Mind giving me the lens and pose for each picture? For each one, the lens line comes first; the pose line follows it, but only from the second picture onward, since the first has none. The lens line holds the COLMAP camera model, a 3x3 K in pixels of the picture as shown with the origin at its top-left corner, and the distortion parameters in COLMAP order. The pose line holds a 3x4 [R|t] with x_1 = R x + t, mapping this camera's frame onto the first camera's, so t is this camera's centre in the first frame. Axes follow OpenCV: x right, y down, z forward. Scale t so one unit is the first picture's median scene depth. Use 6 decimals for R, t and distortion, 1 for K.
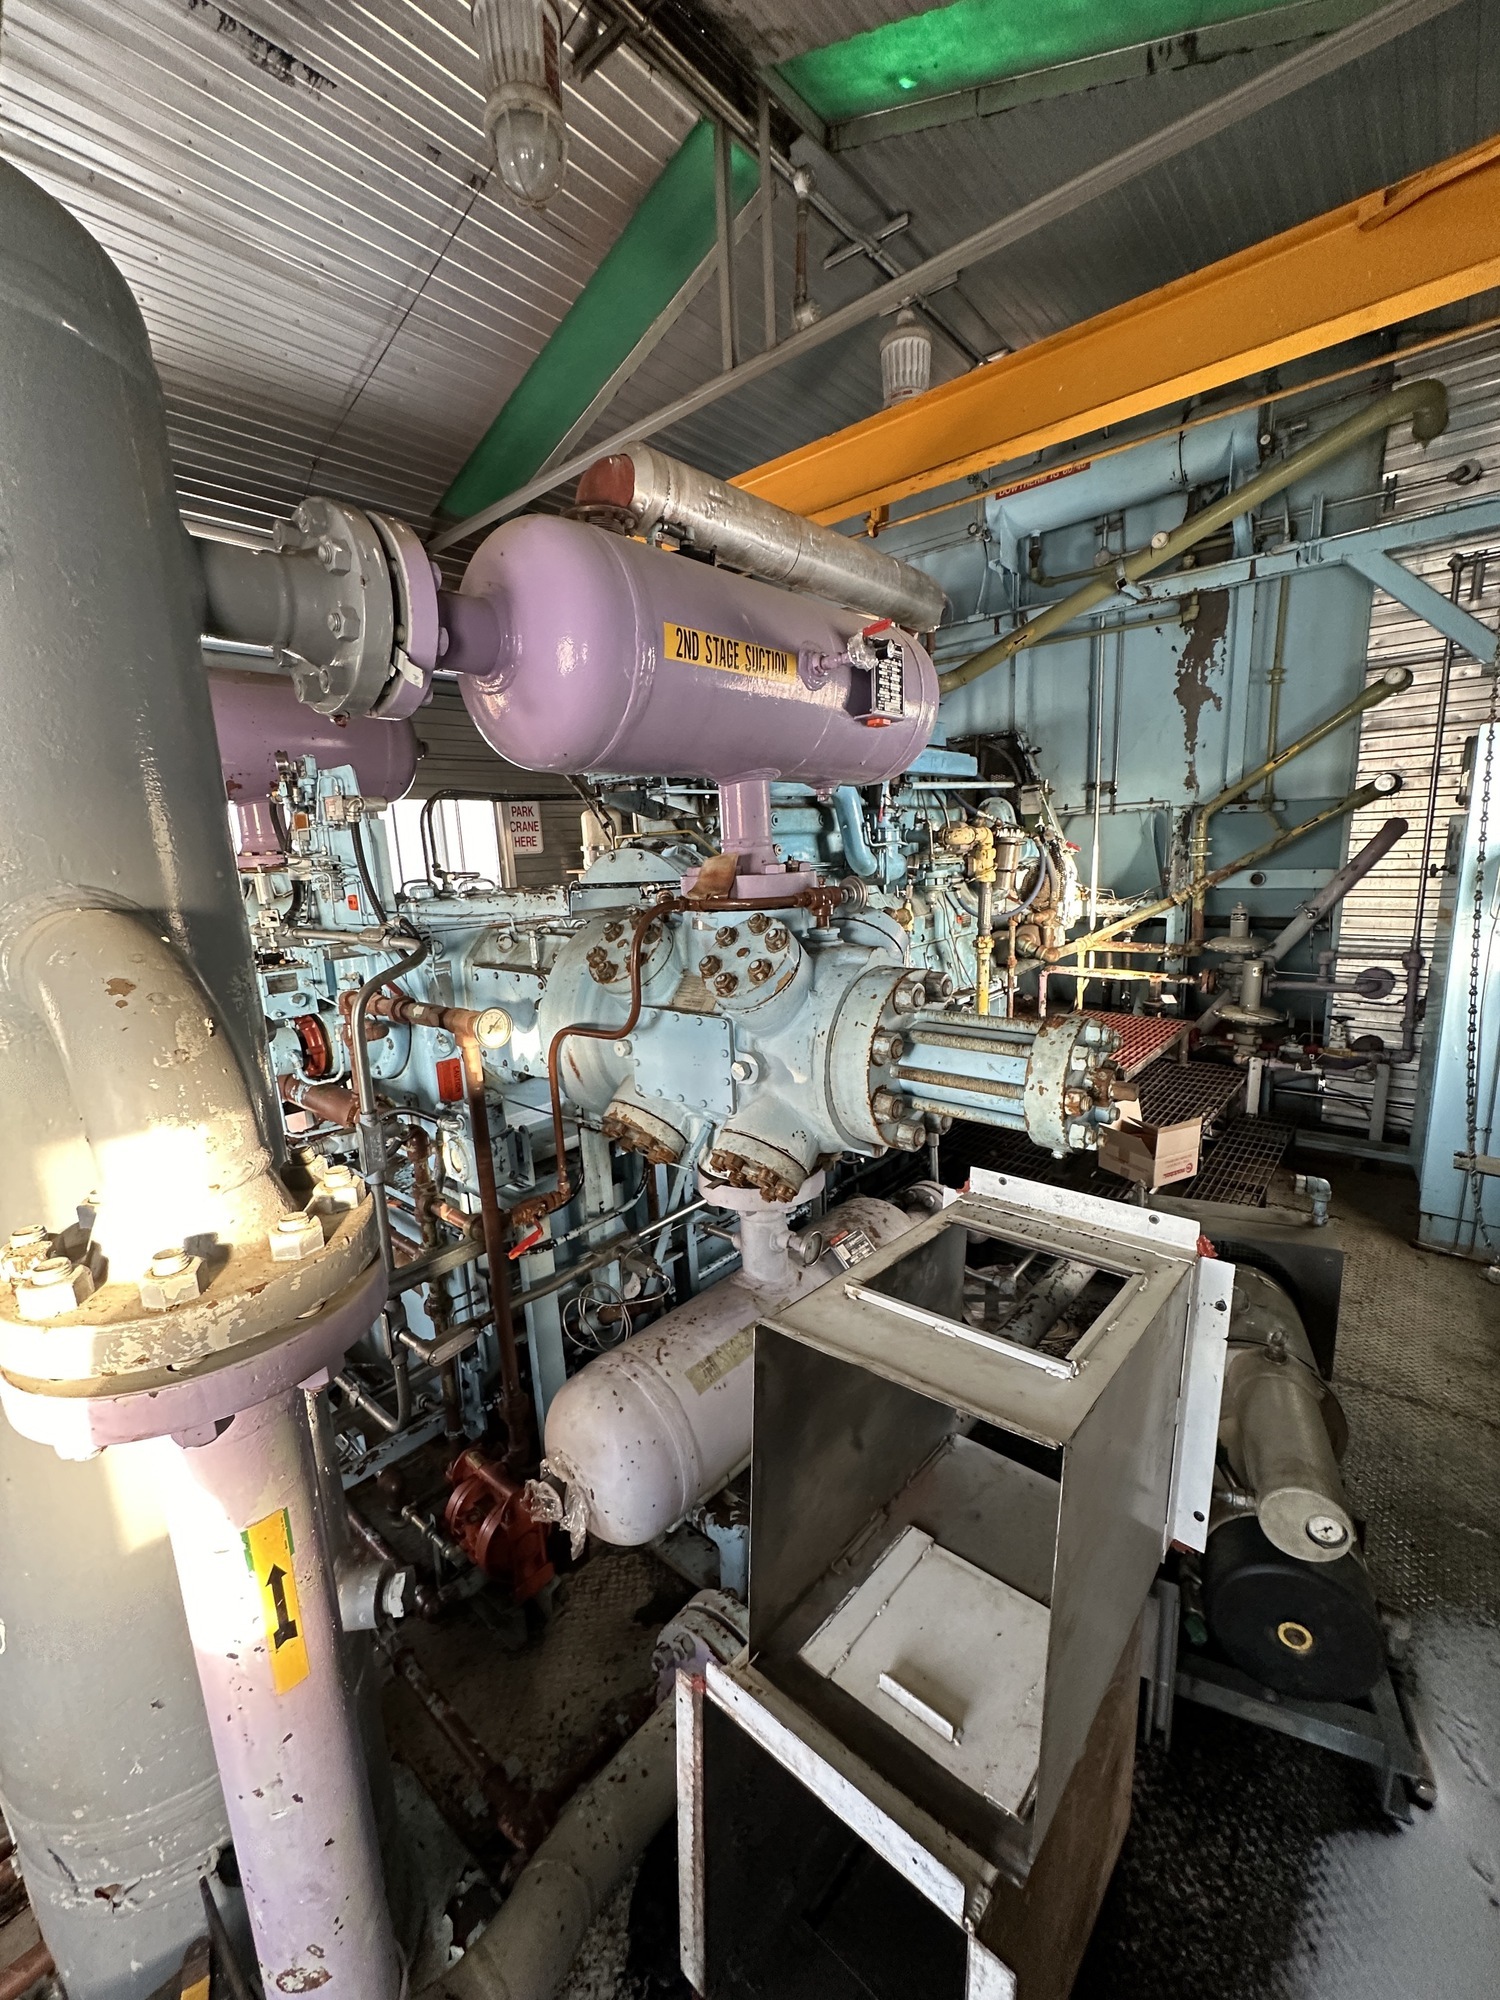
lens RADIAL K [[798.2, 0, 753.2], [0, 798.2, 1008.1], [0, 0, 1]] dist [-0.000689, -0.000168]
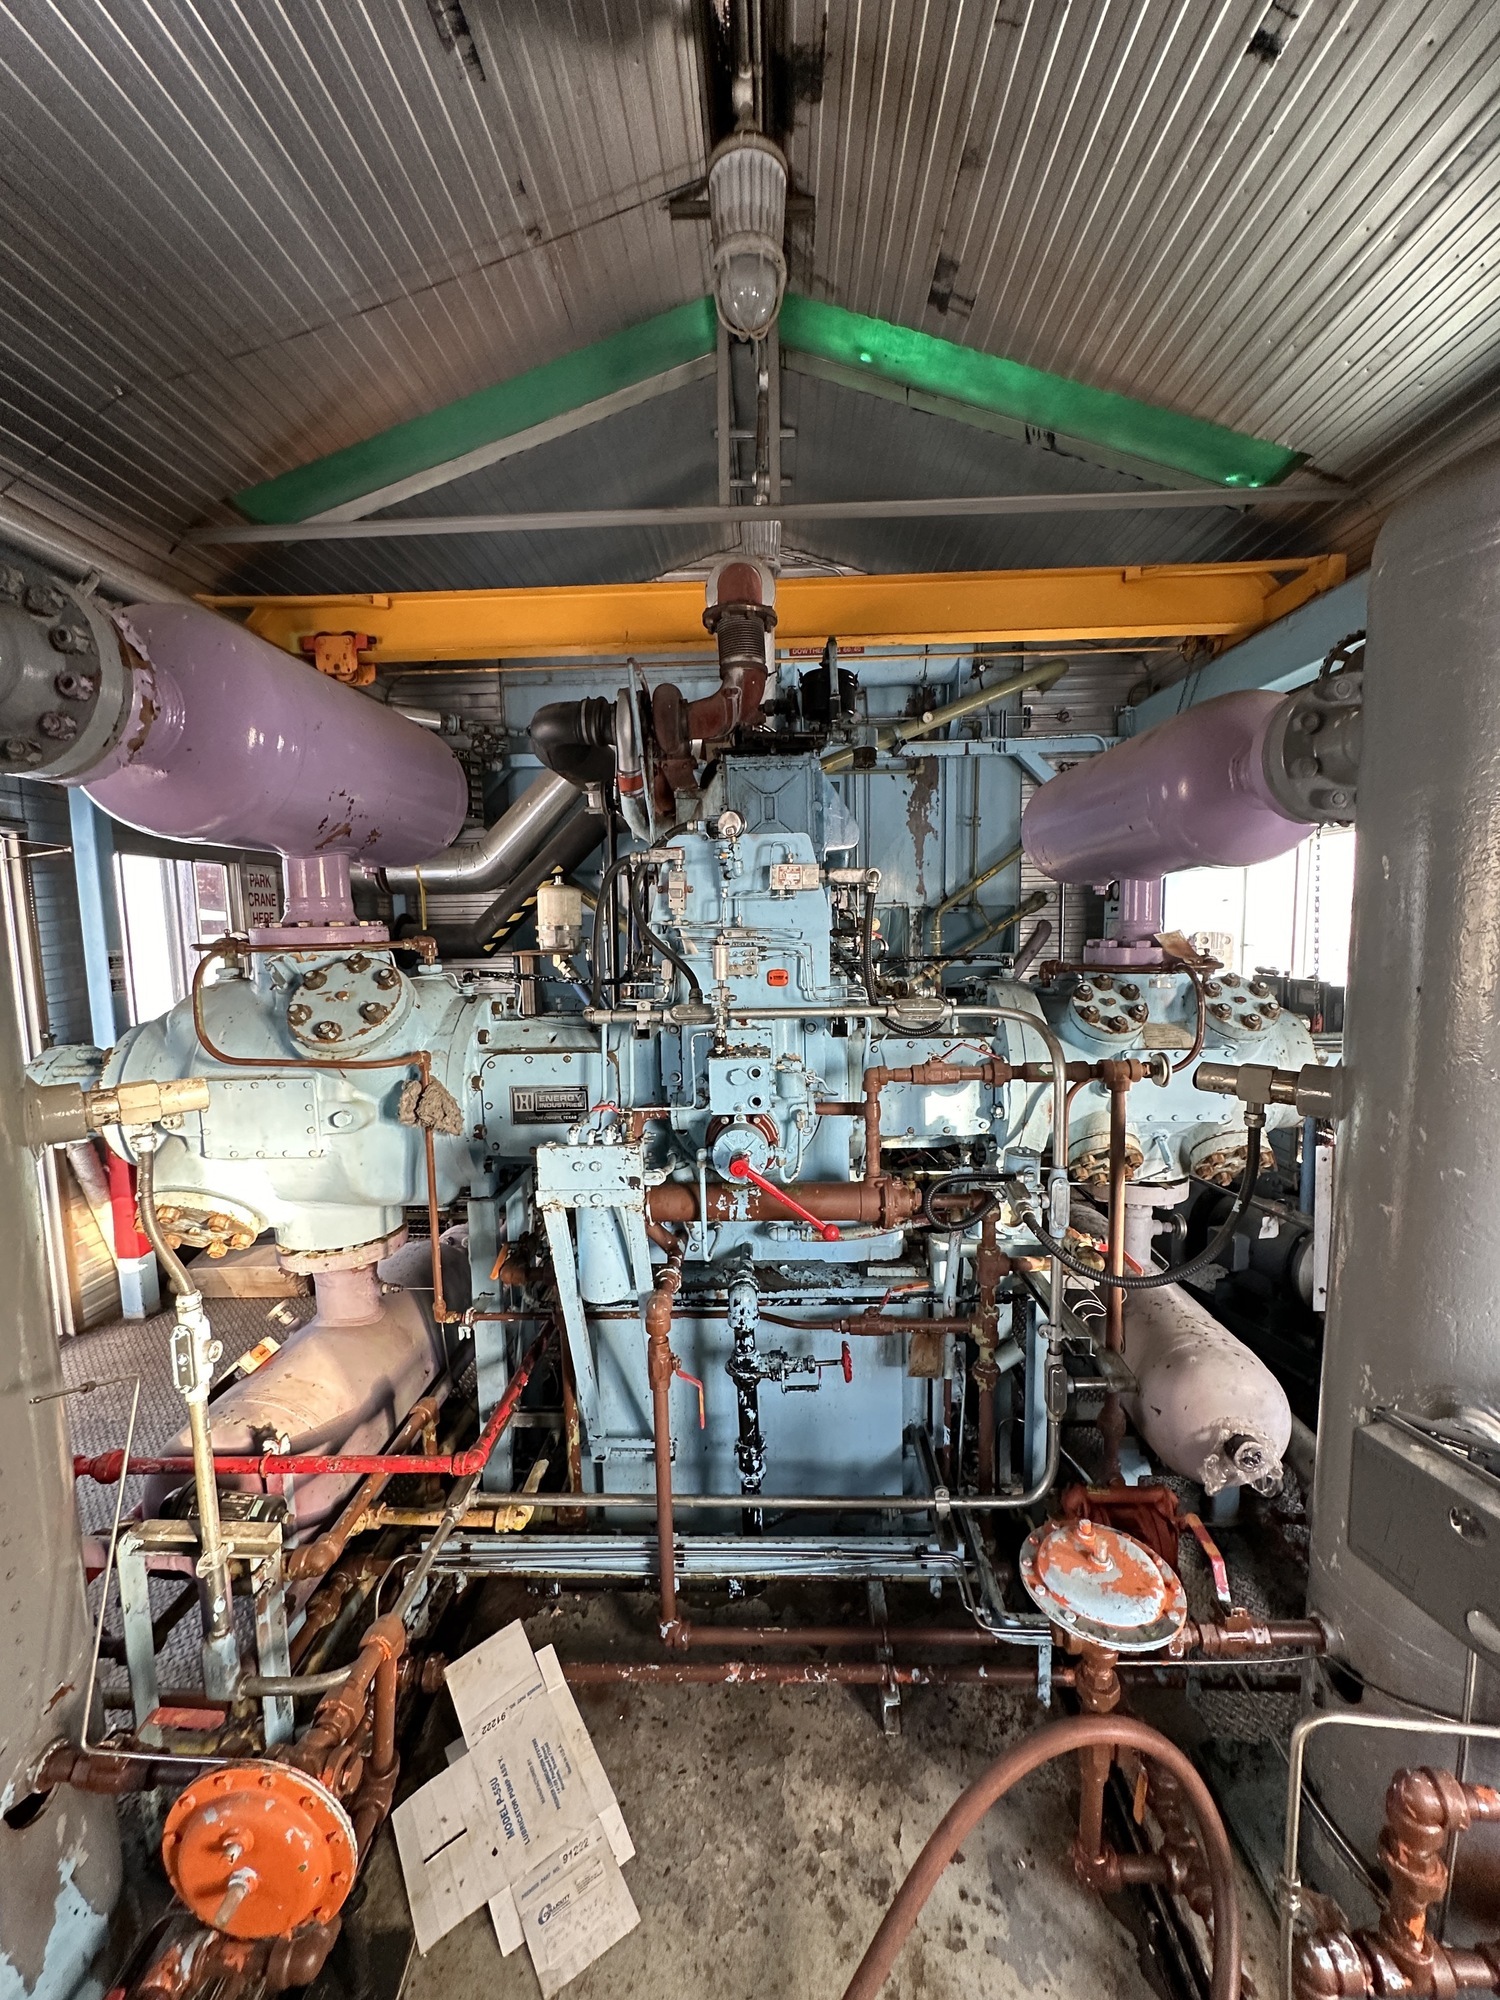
lens RADIAL K [[798.2, 0, 749.4], [0, 798.2, 999.2], [0, 0, 1]] dist [-0.000689, -0.000168]
pose [[0.780176, -0.035263, 0.624565, -0.550801], [0.109510, 0.990691, -0.080861, -0.024001], [-0.615900, 0.131482, 0.776776, 0.163805]]
